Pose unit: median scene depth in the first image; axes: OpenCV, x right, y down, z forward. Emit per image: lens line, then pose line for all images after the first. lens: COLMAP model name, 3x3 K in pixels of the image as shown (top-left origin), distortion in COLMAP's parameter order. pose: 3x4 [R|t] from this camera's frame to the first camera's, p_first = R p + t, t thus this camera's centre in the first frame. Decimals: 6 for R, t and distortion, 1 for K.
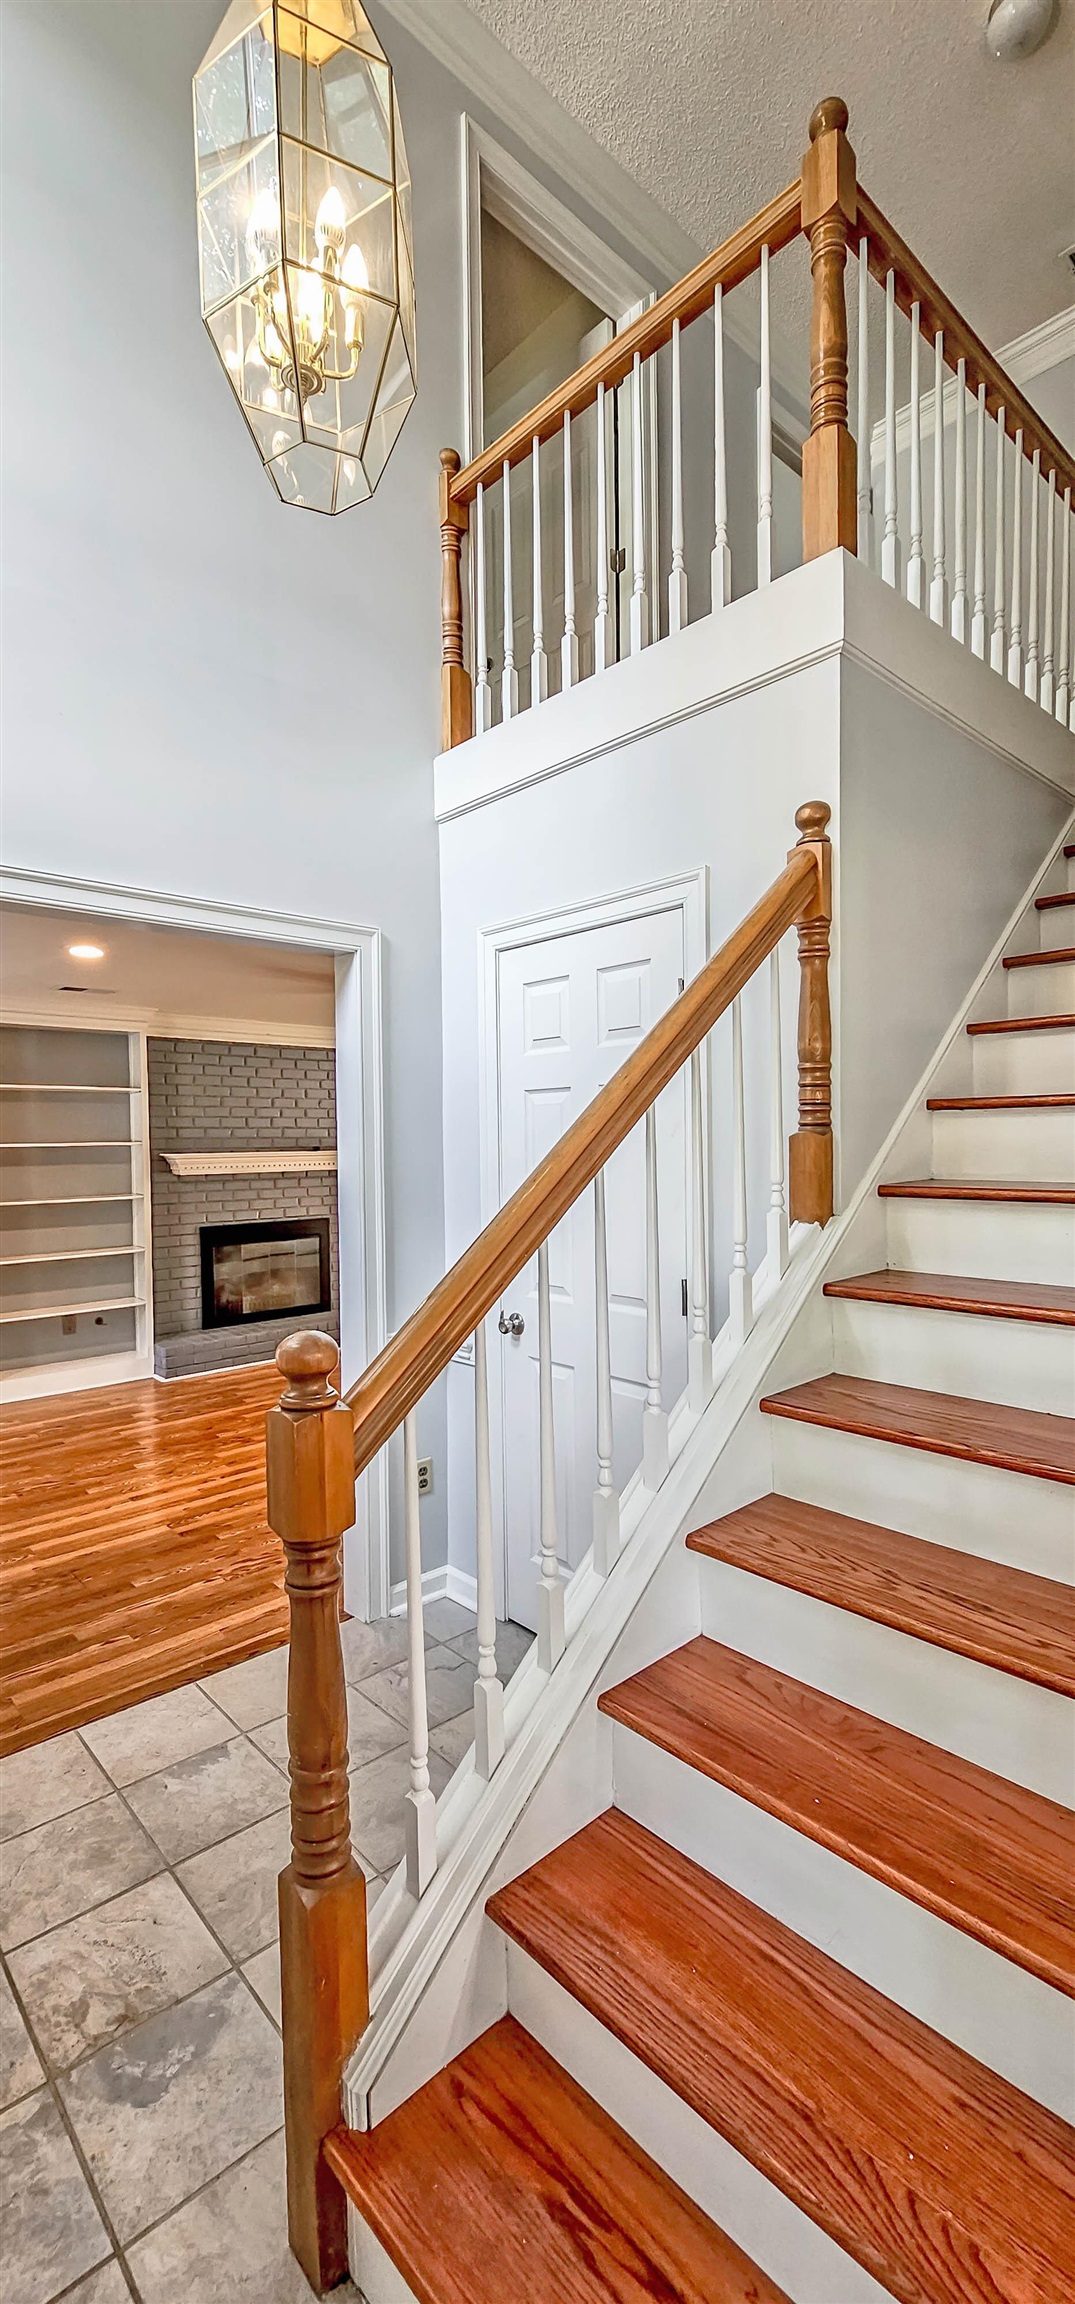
lens RADIAL K [[945.3, 0, 492.1], [0, 945.3, 1185.2], [0, 0, 1]] dist [-0.002697, 0.000345]
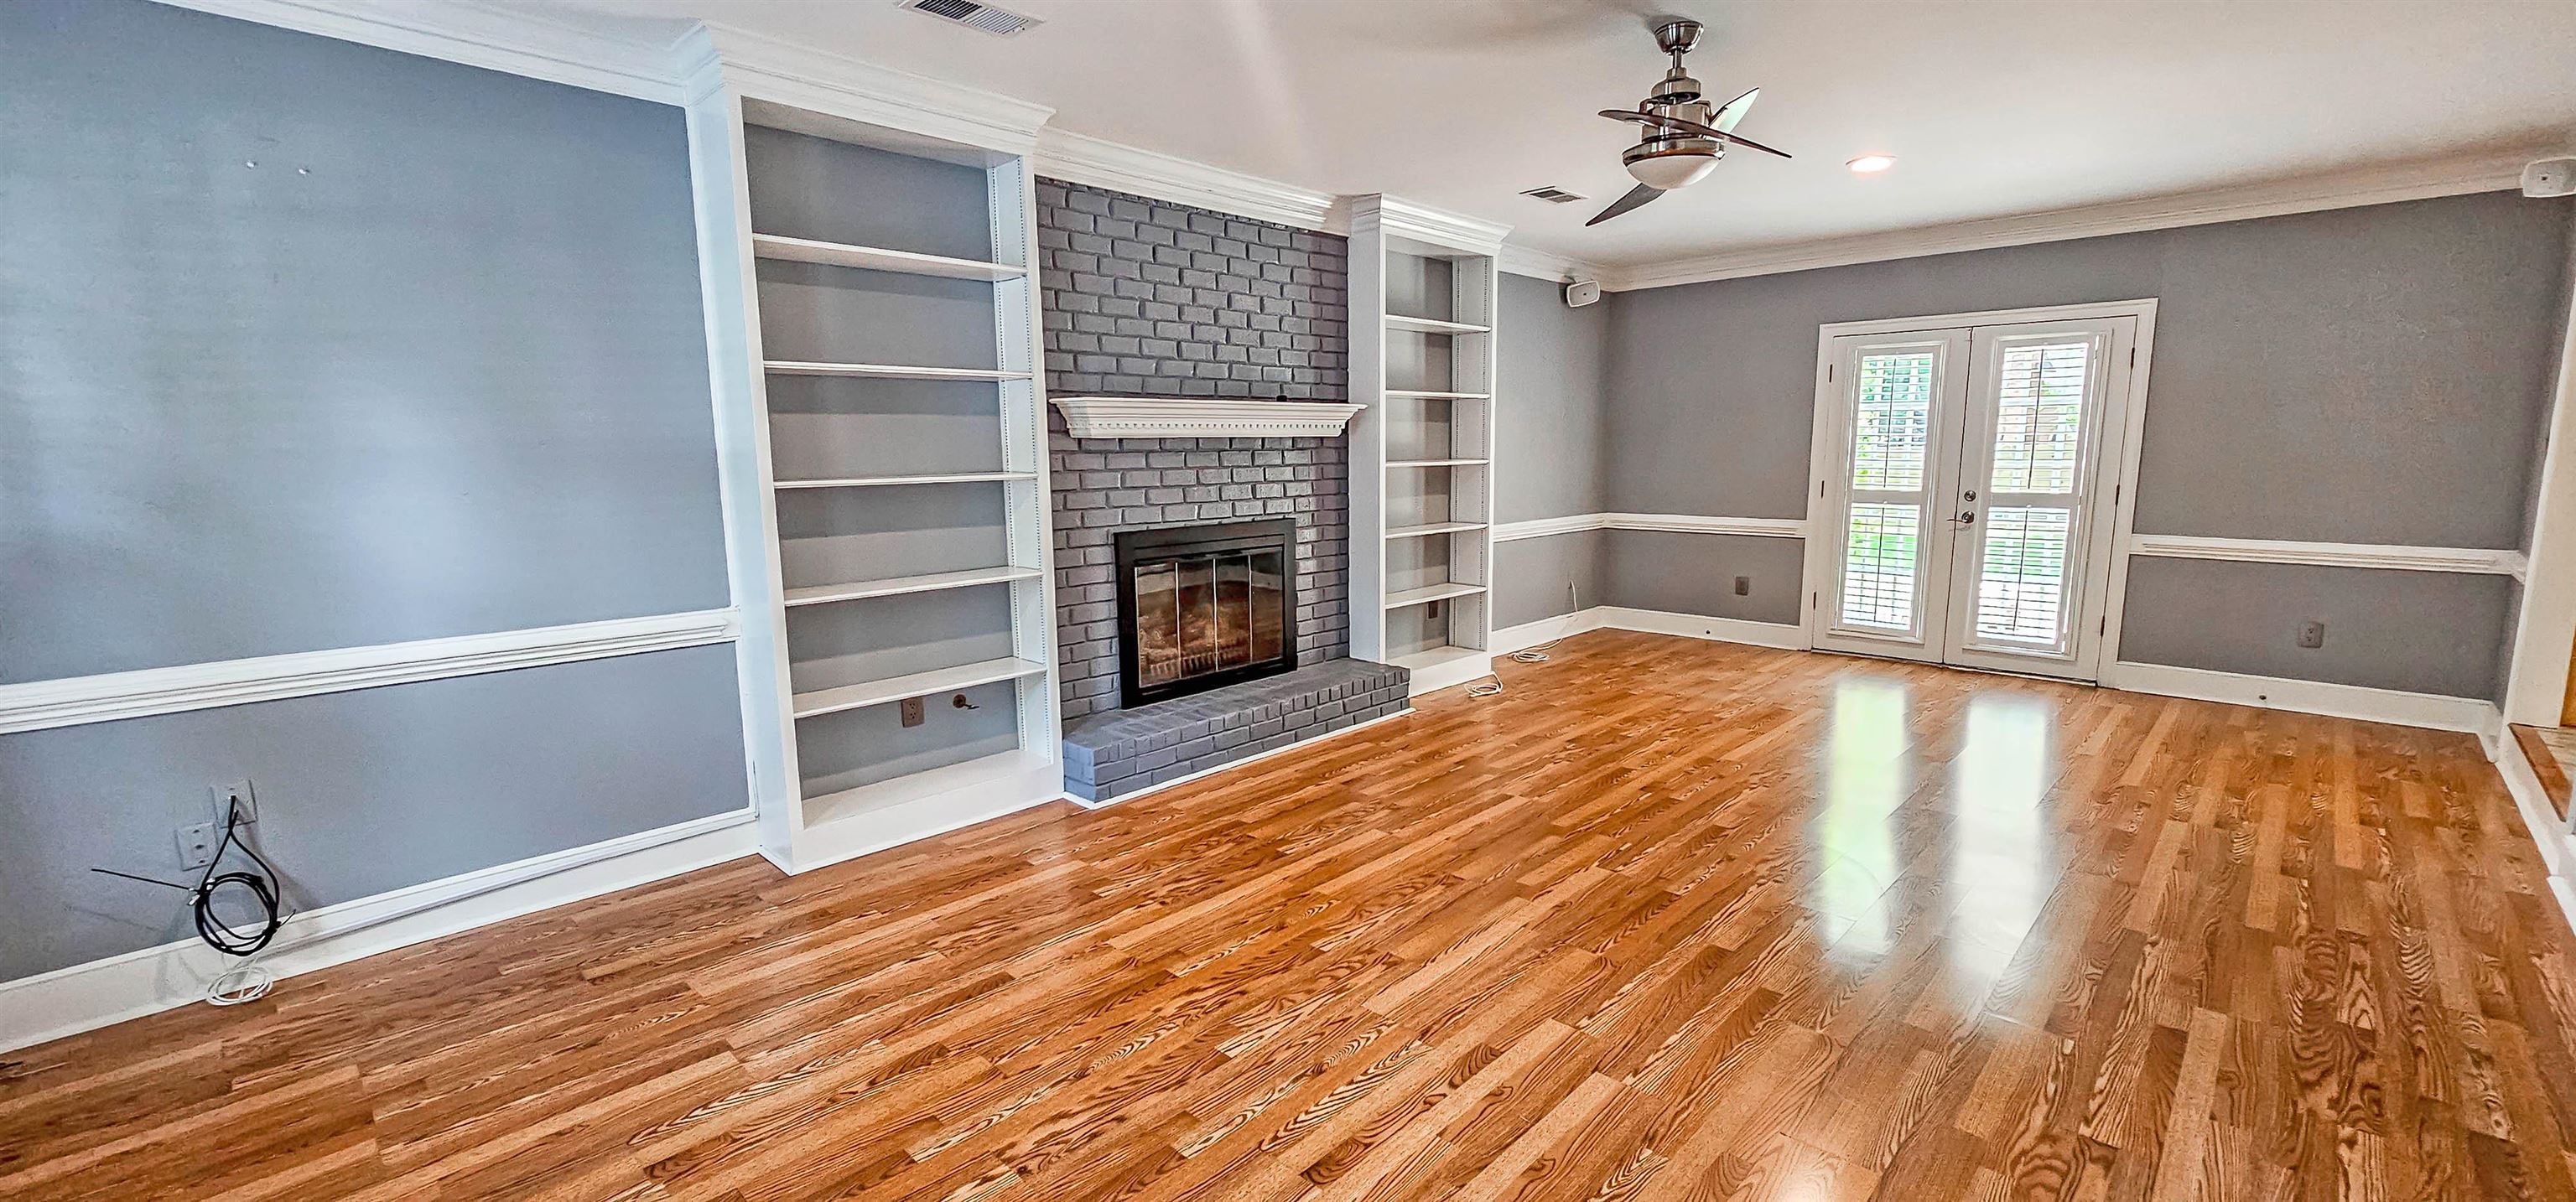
lens RADIAL K [[1056.6, 0, 1262.8], [0, 1056.6, 633.9], [0, 0, 1]] dist [-0.002697, 0.000345]
pose [[0.997253, -0.014585, 0.072623, -0.280760], [0.004878, 0.991226, 0.132085, 0.021927], [-0.073912, -0.131368, 0.988574, 0.372679]]
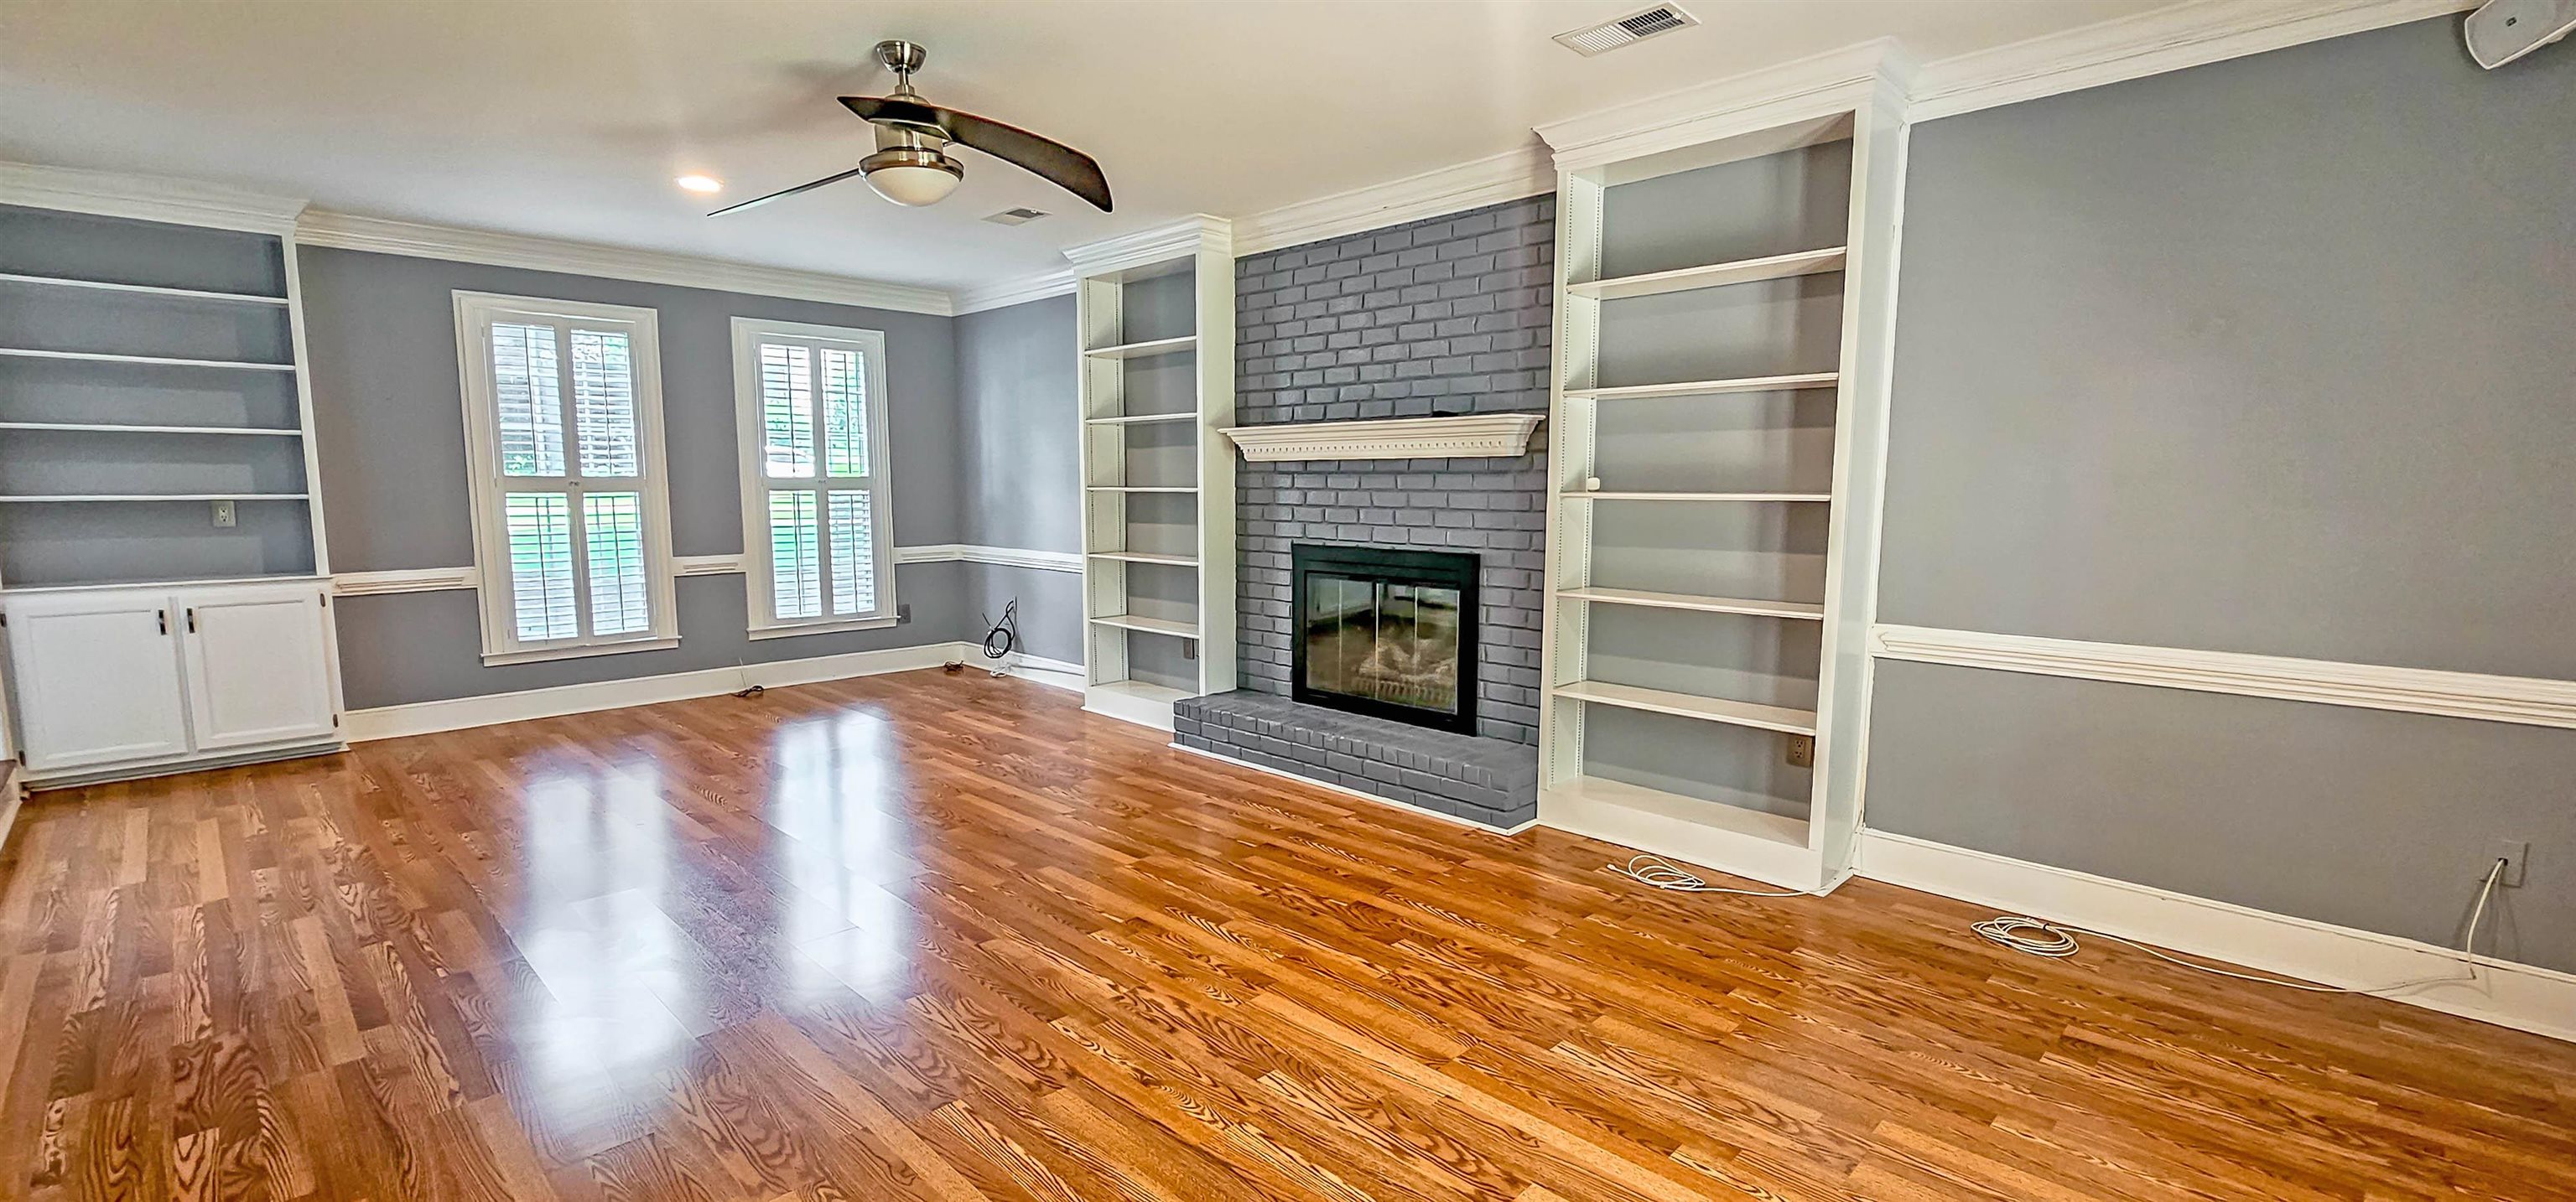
lens RADIAL K [[1076.7, 0, 1302.7], [0, 1076.7, 629.6], [0, 0, 1]] dist [0.001809, 0.001159]
pose [[0.087806, 0.148862, -0.984952, 0.454803], [-0.043816, 0.988391, 0.145476, -0.005806], [0.995173, 0.030383, 0.093309, 0.989345]]
